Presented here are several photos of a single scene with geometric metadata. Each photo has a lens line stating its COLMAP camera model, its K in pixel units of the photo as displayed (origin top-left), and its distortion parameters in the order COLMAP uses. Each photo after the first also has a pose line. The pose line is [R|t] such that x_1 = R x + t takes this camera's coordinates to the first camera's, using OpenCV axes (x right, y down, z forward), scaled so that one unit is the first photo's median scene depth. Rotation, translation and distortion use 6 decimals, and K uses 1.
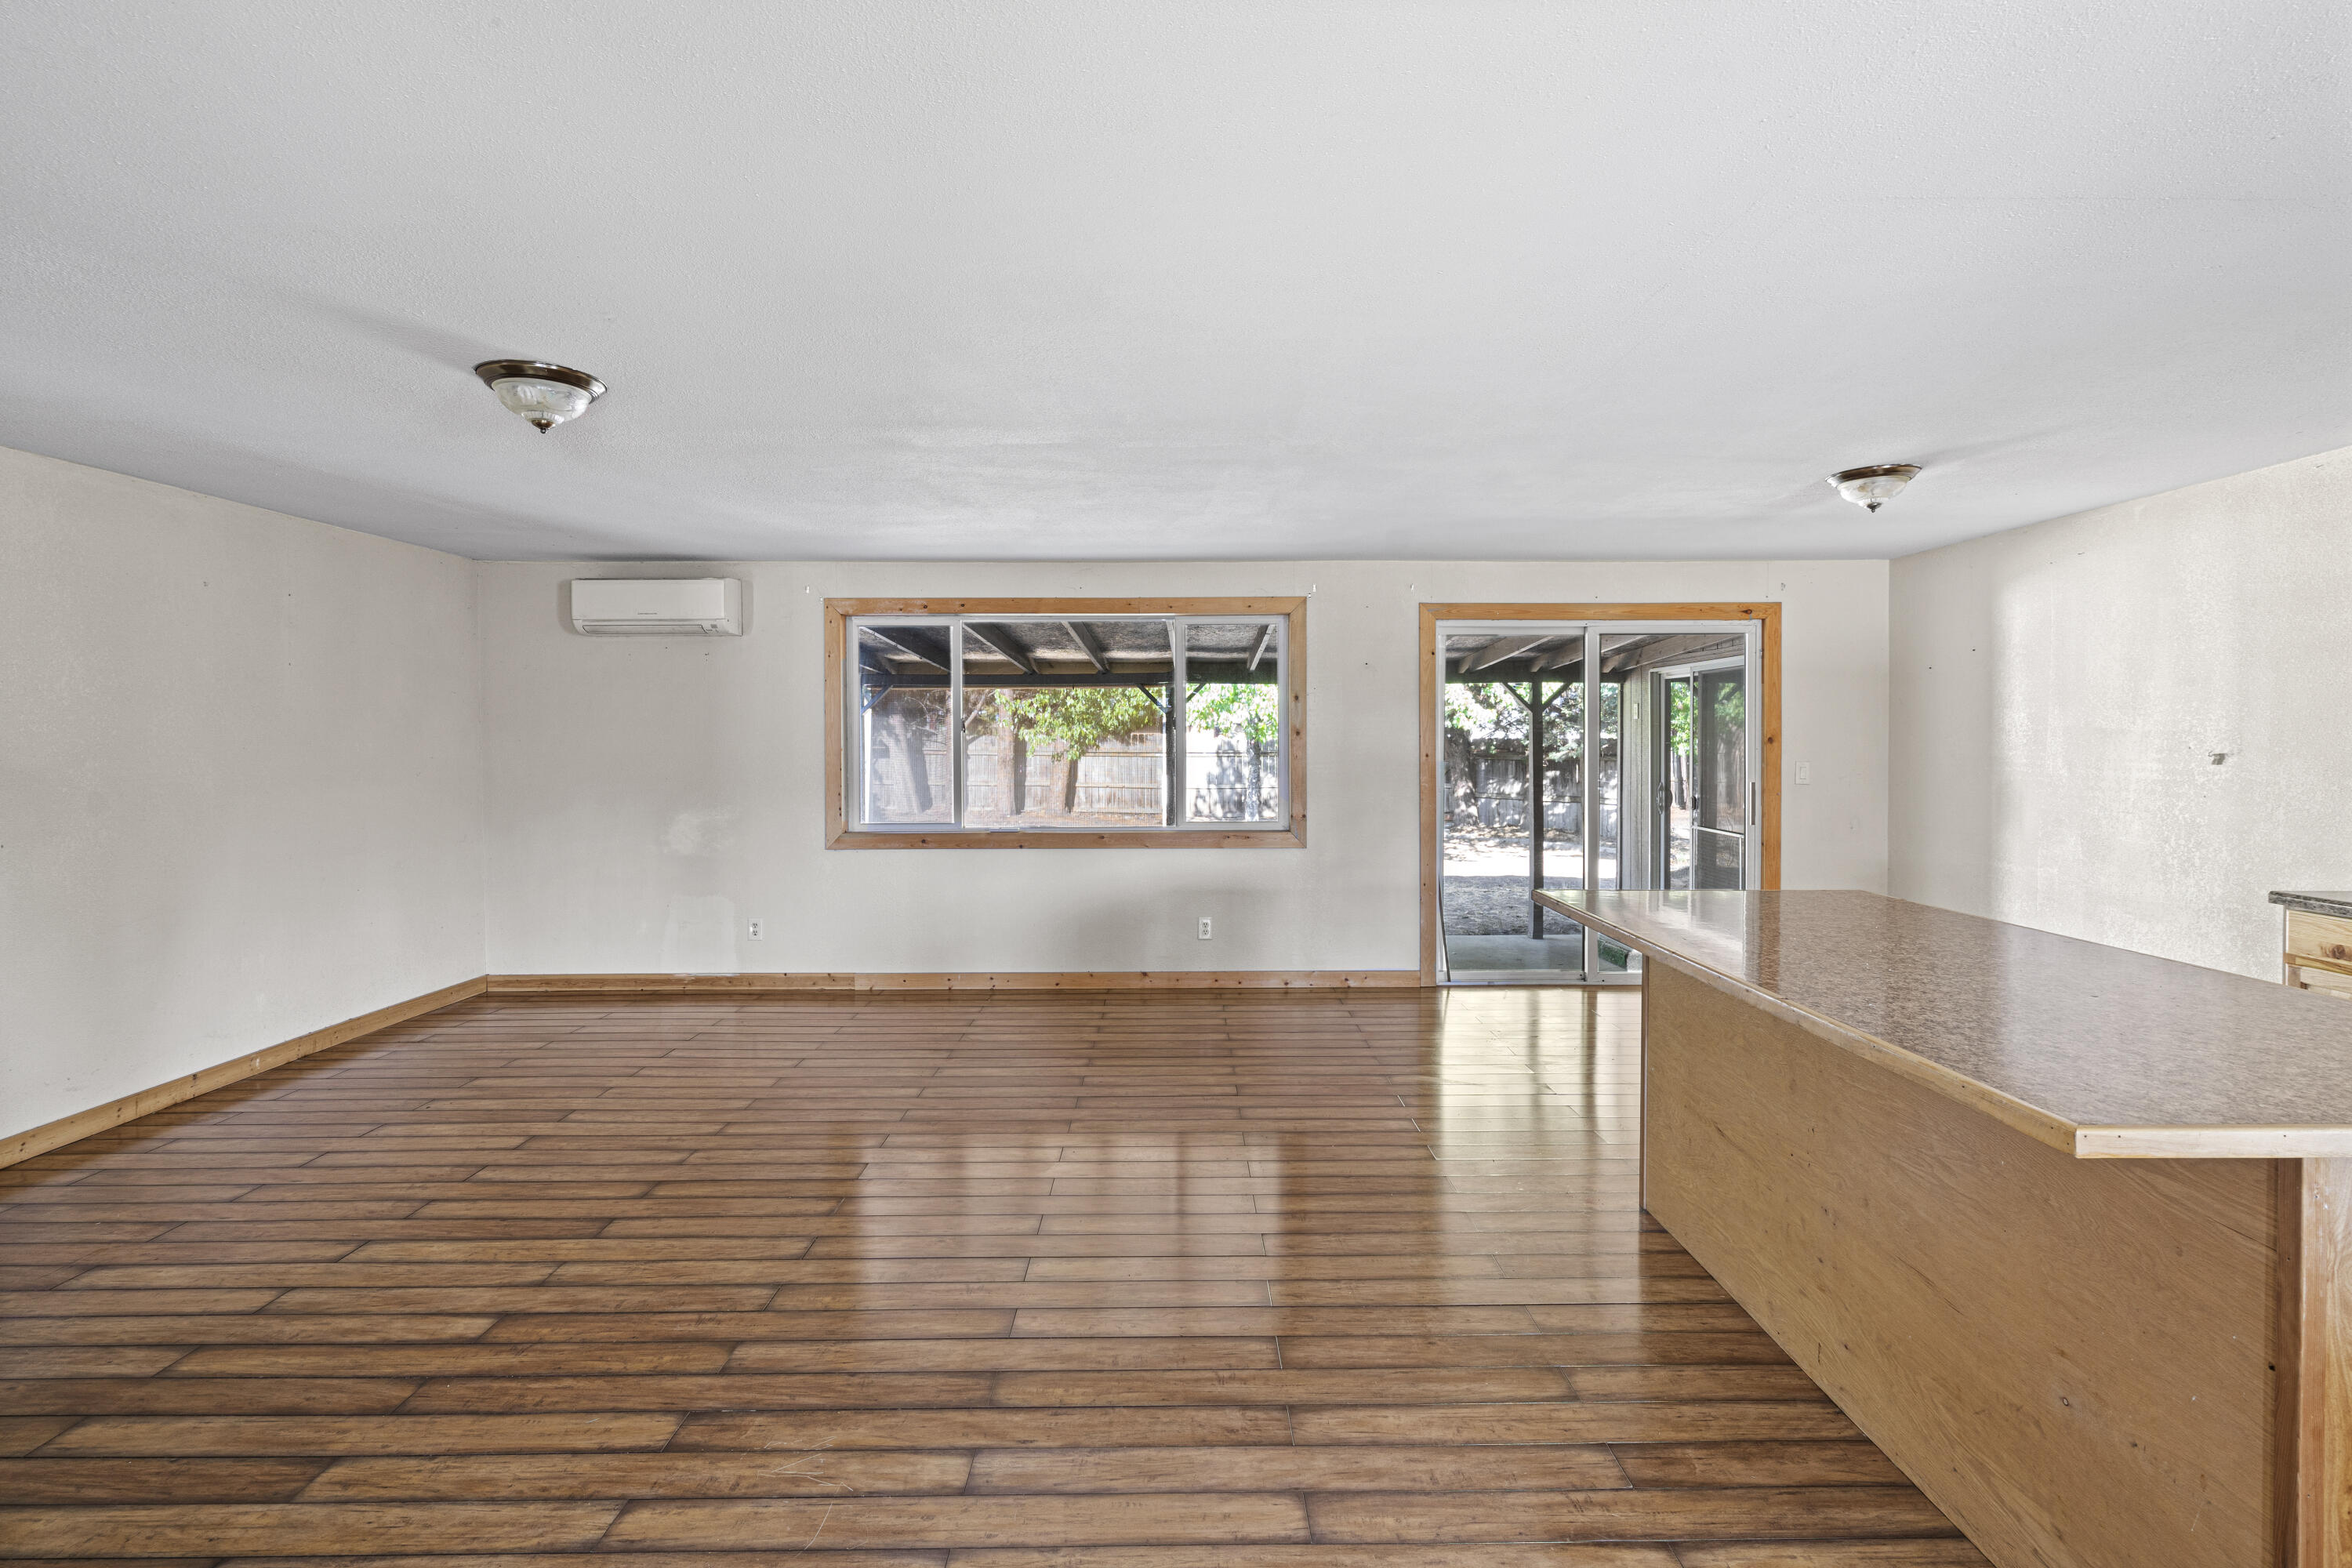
lens RADIAL K [[1074.1, 0, 1179.7], [0, 1074.1, 764.7], [0, 0, 1]] dist [-0.004510, -0.000496]
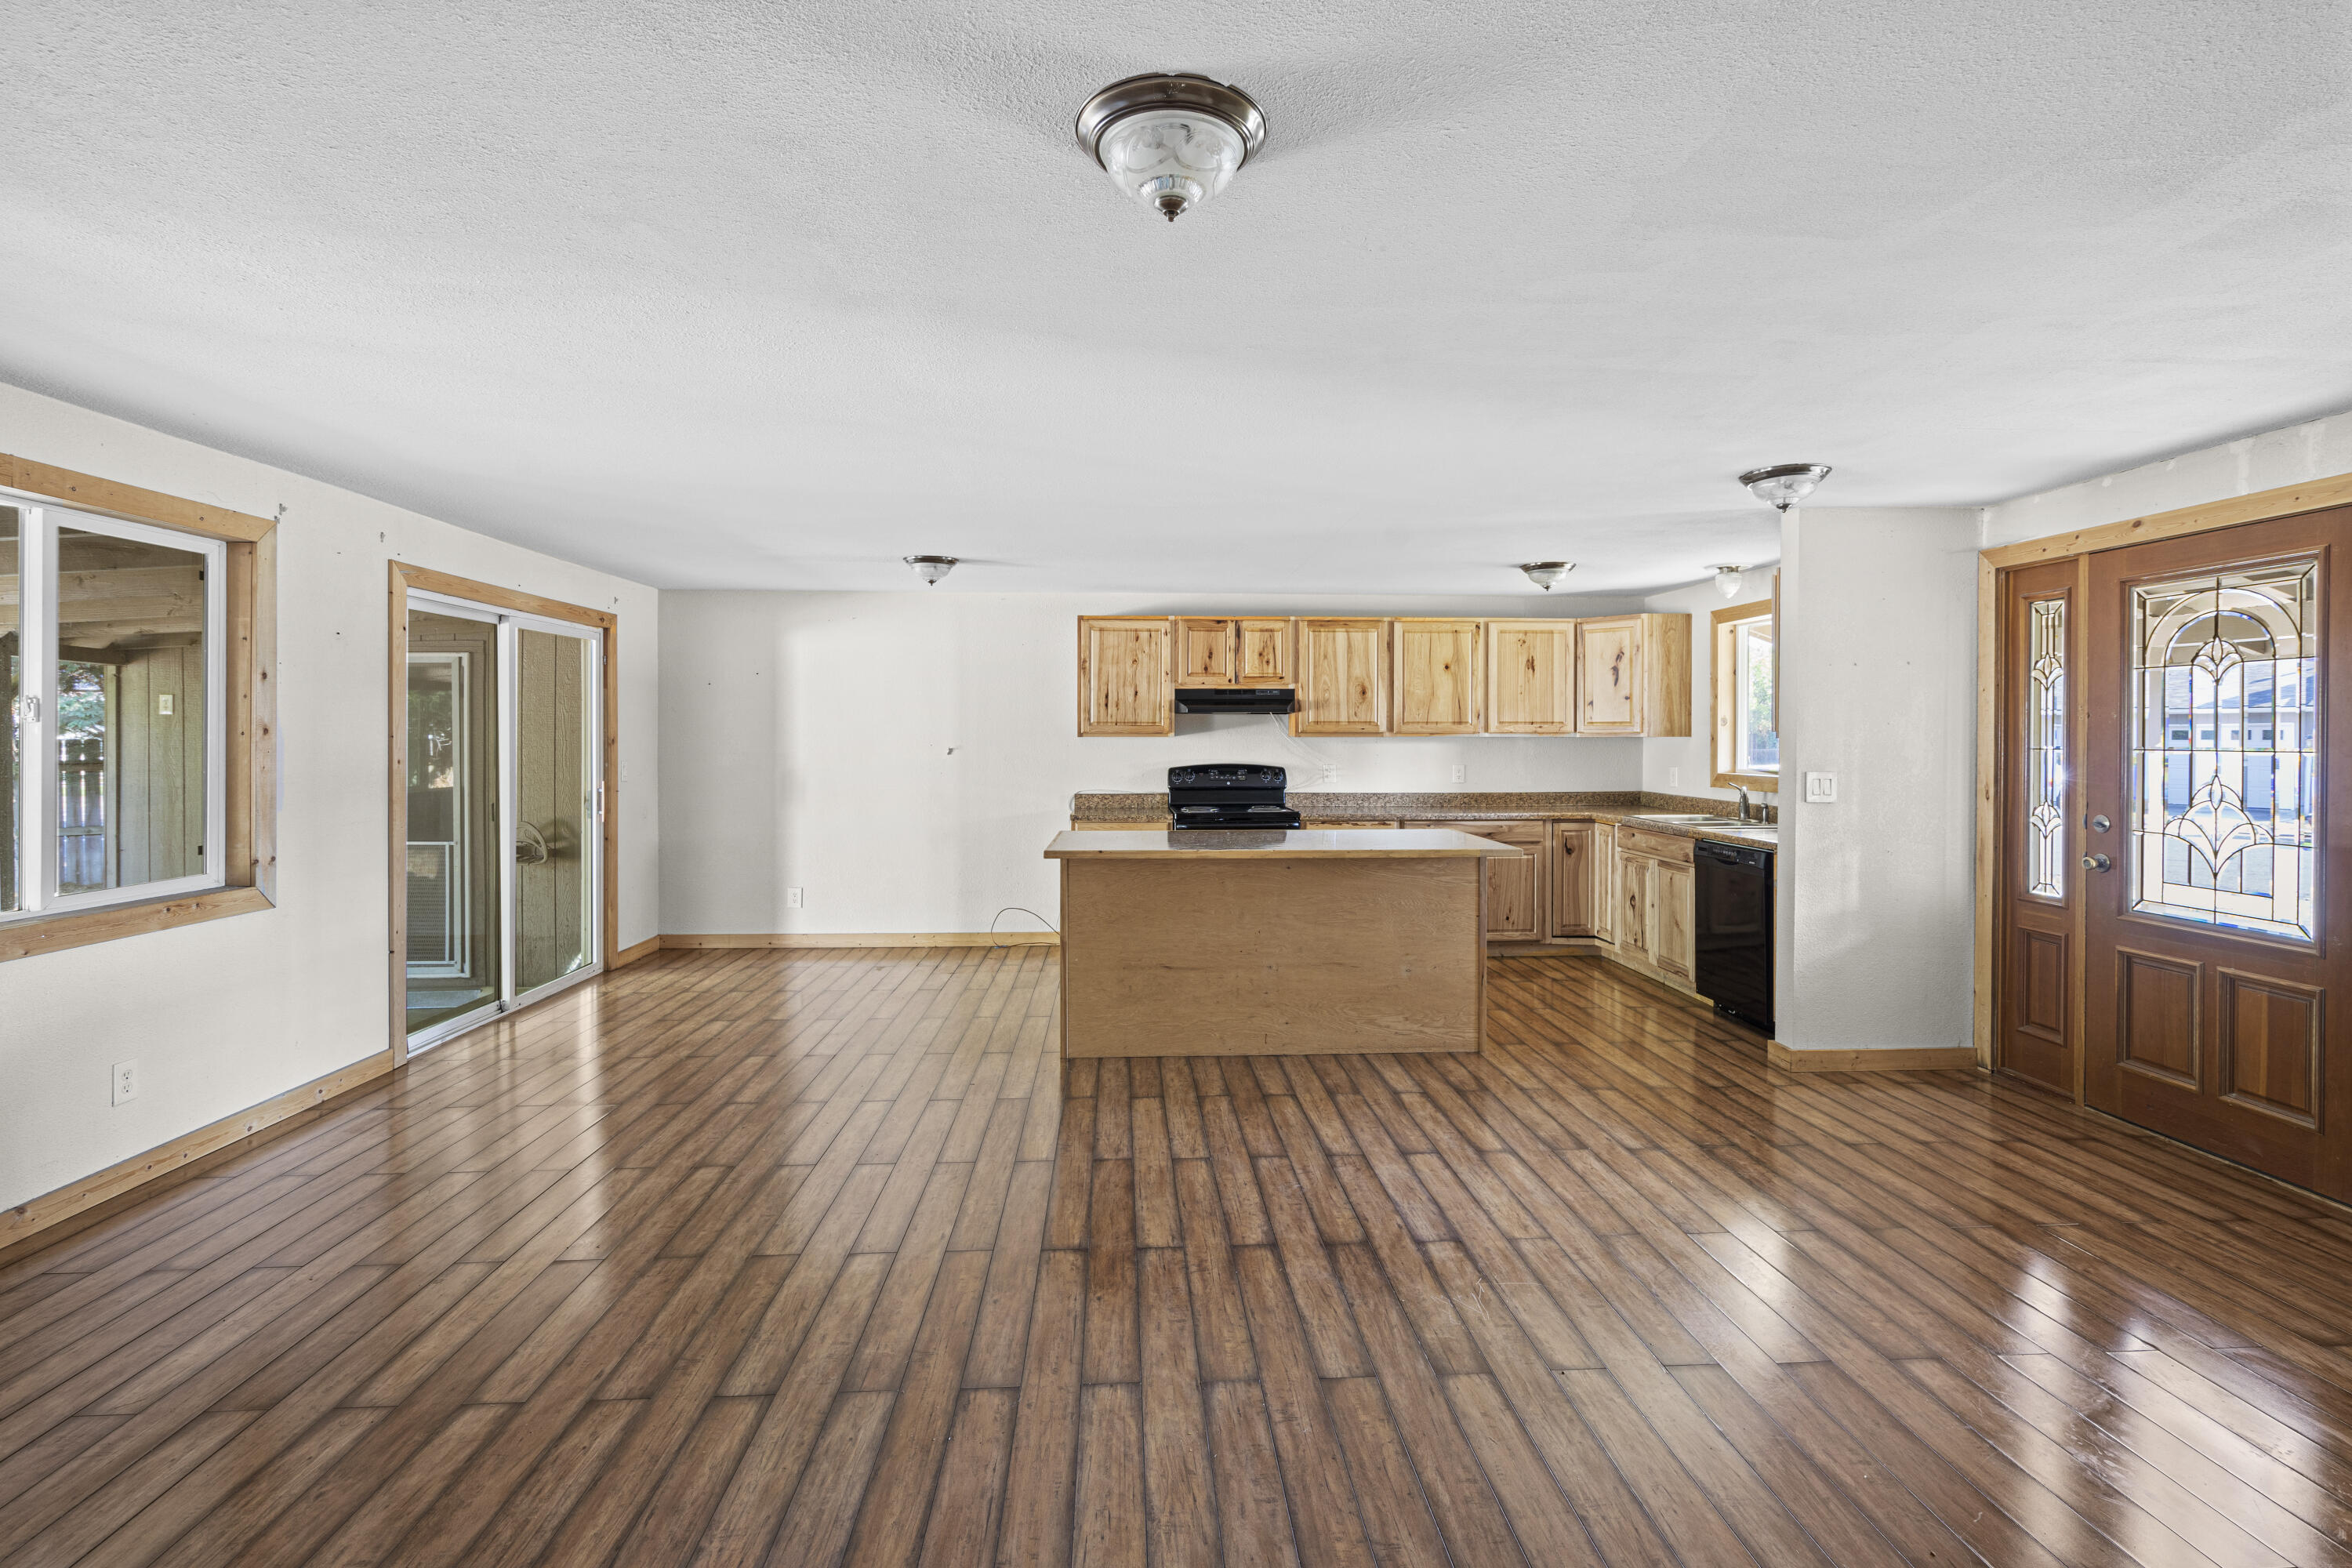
lens RADIAL K [[1074.1, 0, 1188.5], [0, 1074.1, 744.7], [0, 0, 1]] dist [-0.004510, -0.000496]
pose [[-0.054872, -0.004238, 0.998484, -1.508107], [0.023481, 0.999709, 0.005534, -0.031501], [-0.998217, 0.023749, -0.054757, 1.295123]]
